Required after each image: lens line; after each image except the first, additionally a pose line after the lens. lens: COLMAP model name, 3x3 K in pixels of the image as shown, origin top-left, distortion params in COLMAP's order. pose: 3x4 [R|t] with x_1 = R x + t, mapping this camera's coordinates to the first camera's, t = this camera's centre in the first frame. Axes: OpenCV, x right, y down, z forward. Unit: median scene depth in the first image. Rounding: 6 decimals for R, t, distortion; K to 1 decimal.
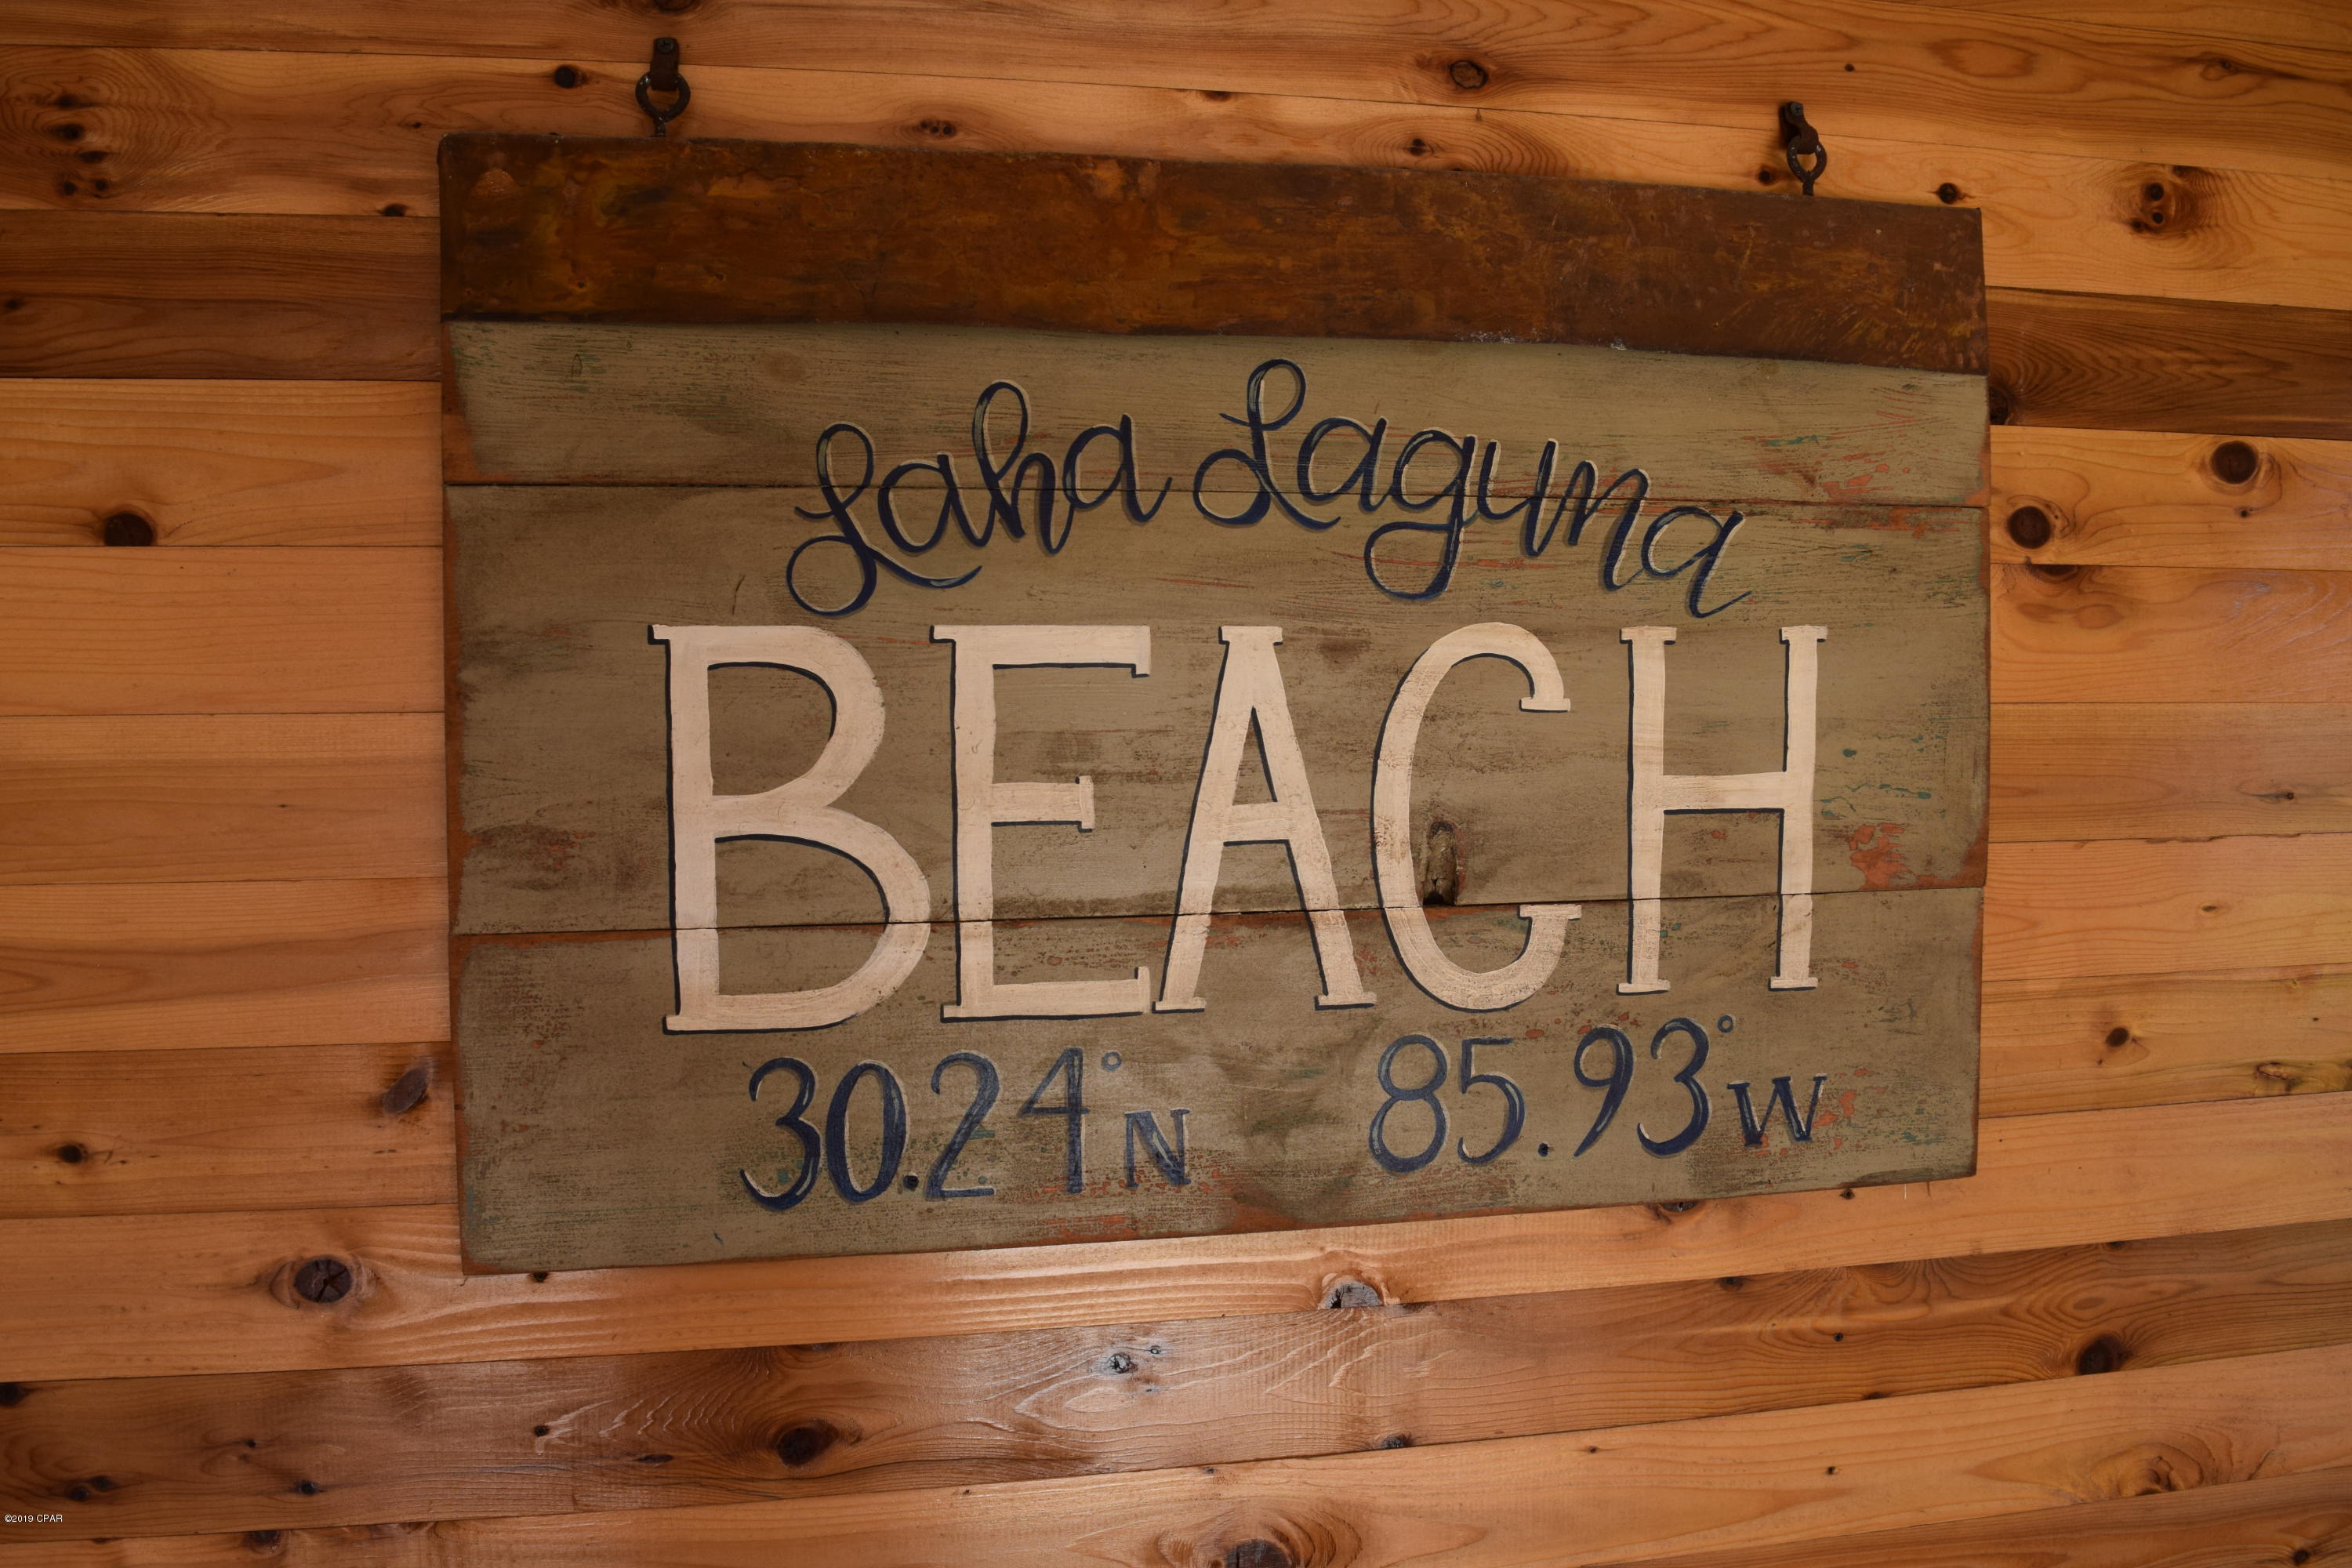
lens RADIAL K [[1864.0, 0, 1171.1], [0, 1864.0, 782.8], [0, 0, 1]] dist [-0.088278, 0.021811]
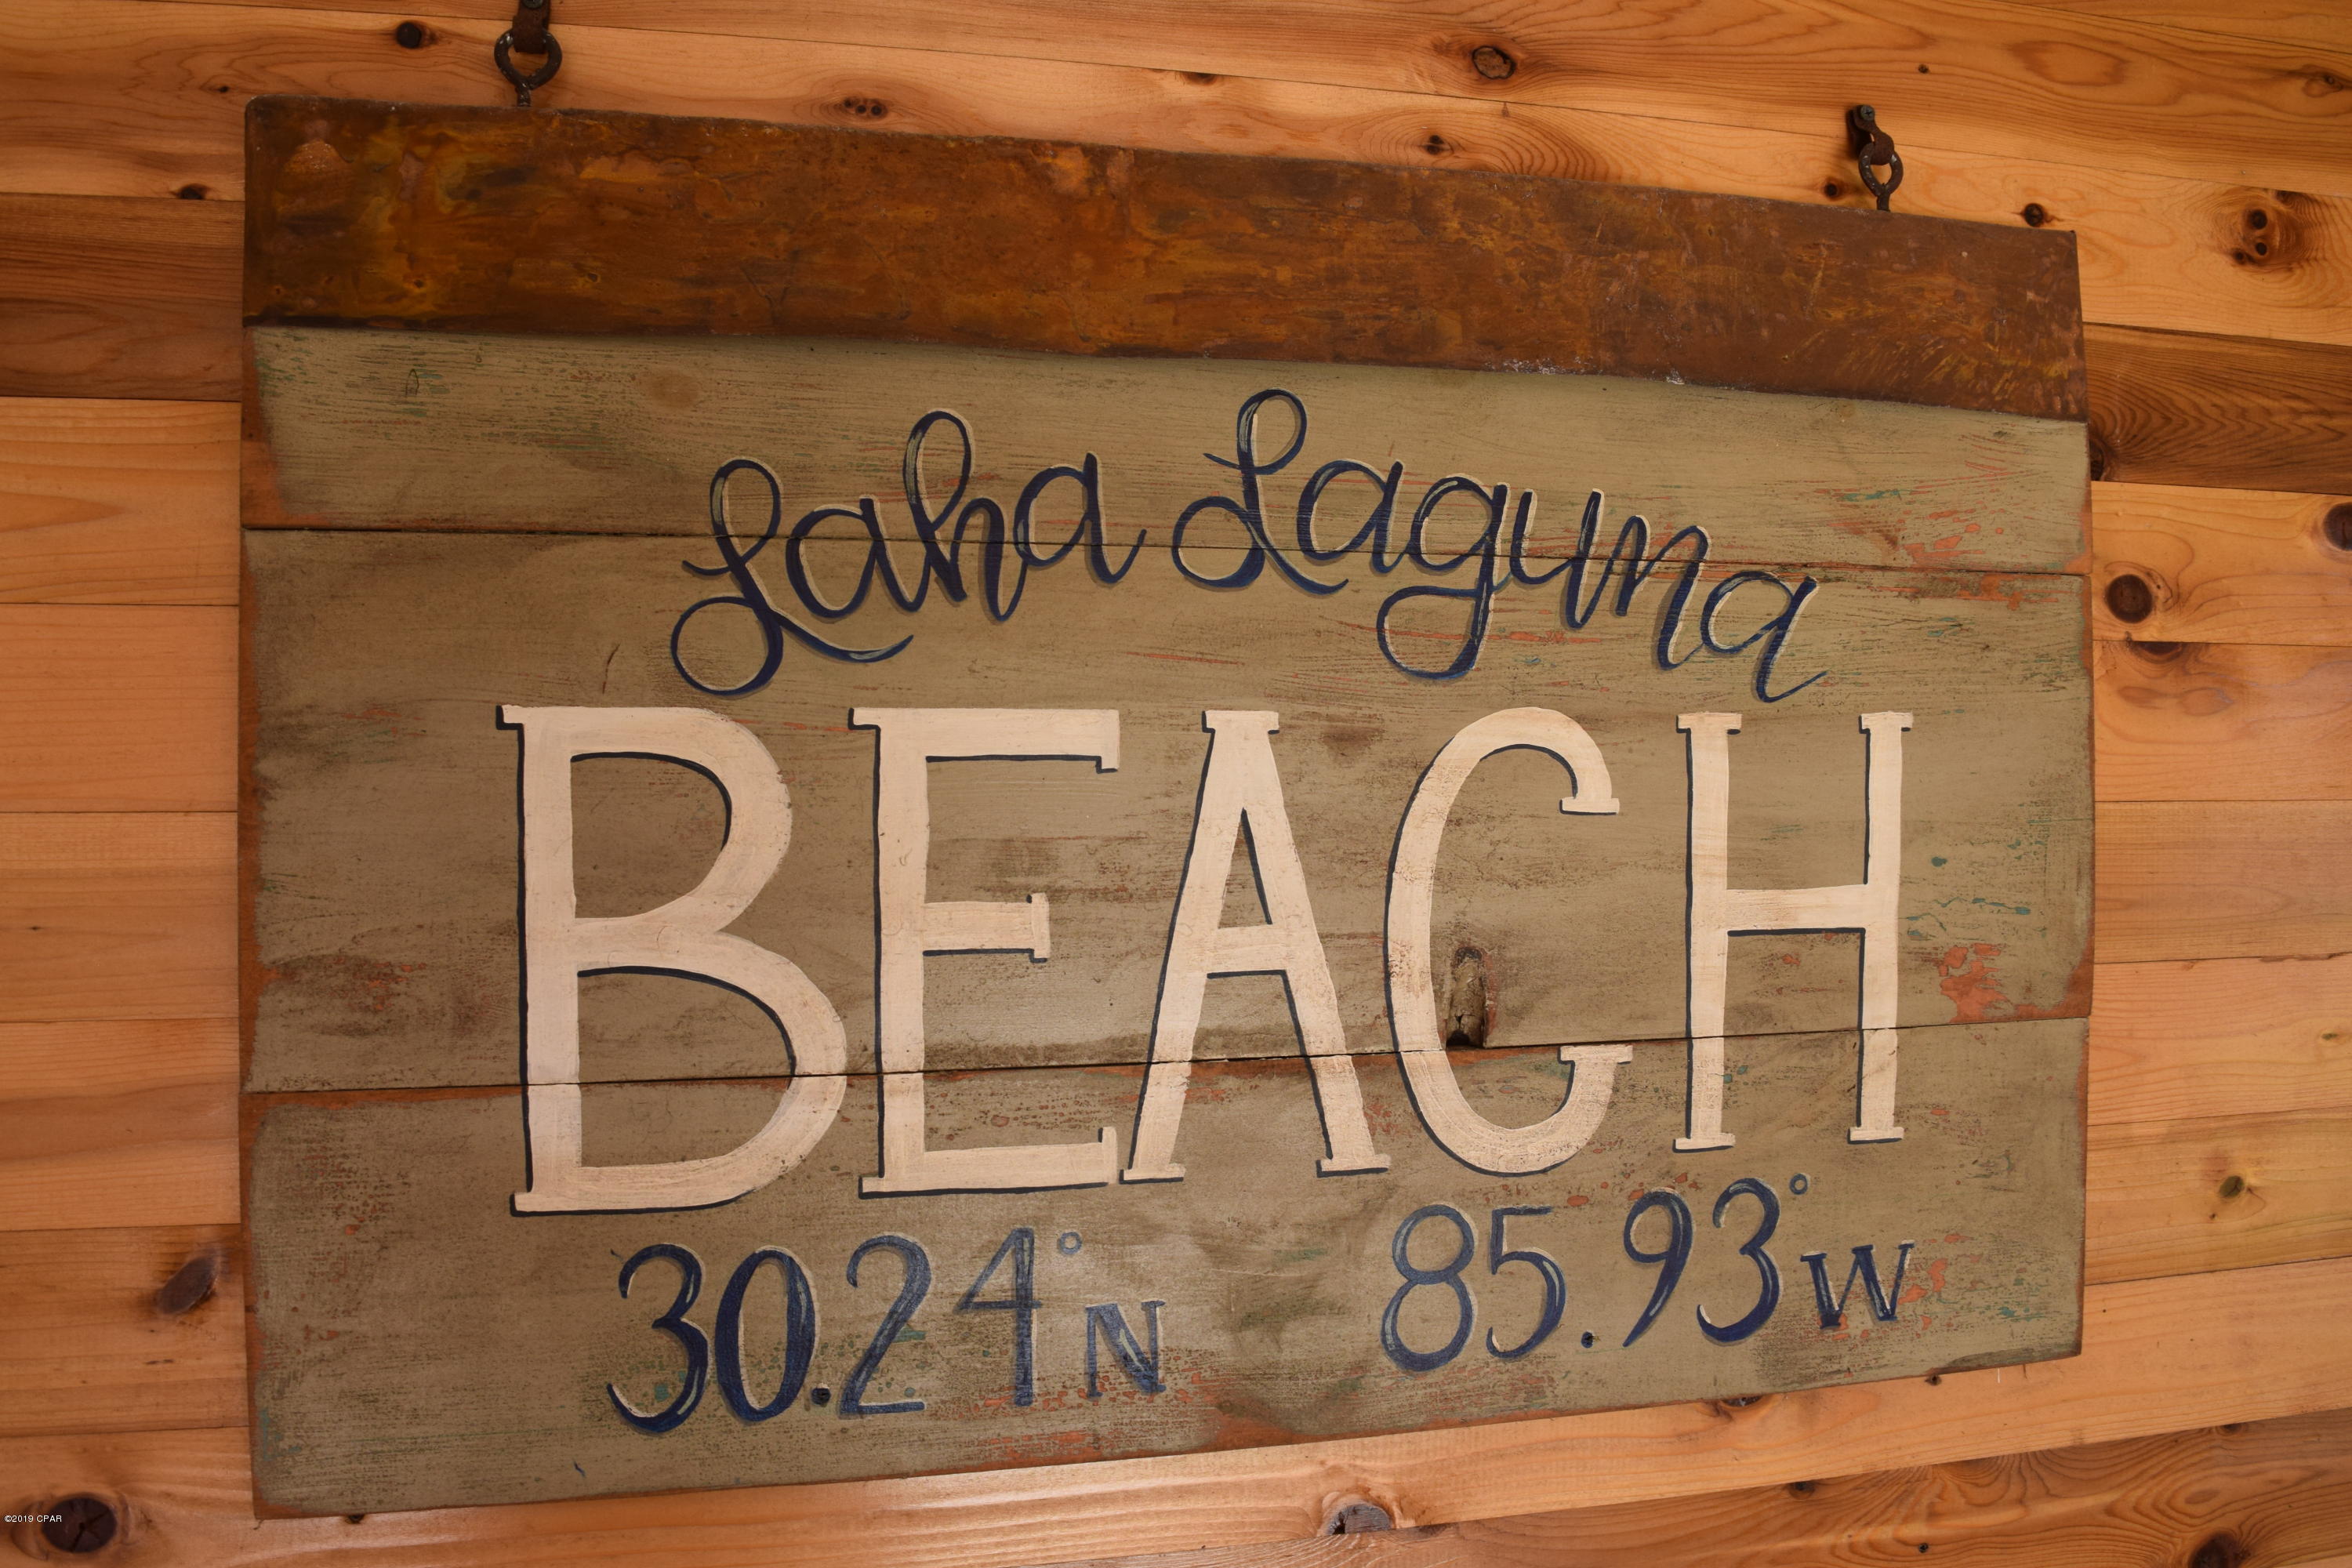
lens RADIAL K [[1864.0, 0, 1176.6], [0, 1864.0, 785.1], [0, 0, 1]] dist [-0.088278, 0.021811]
pose [[0.999111, 0.004126, 0.041958, -0.019894], [-0.002589, 0.999326, -0.036618, -0.020814], [-0.042081, 0.036476, 0.998448, 0.178782]]
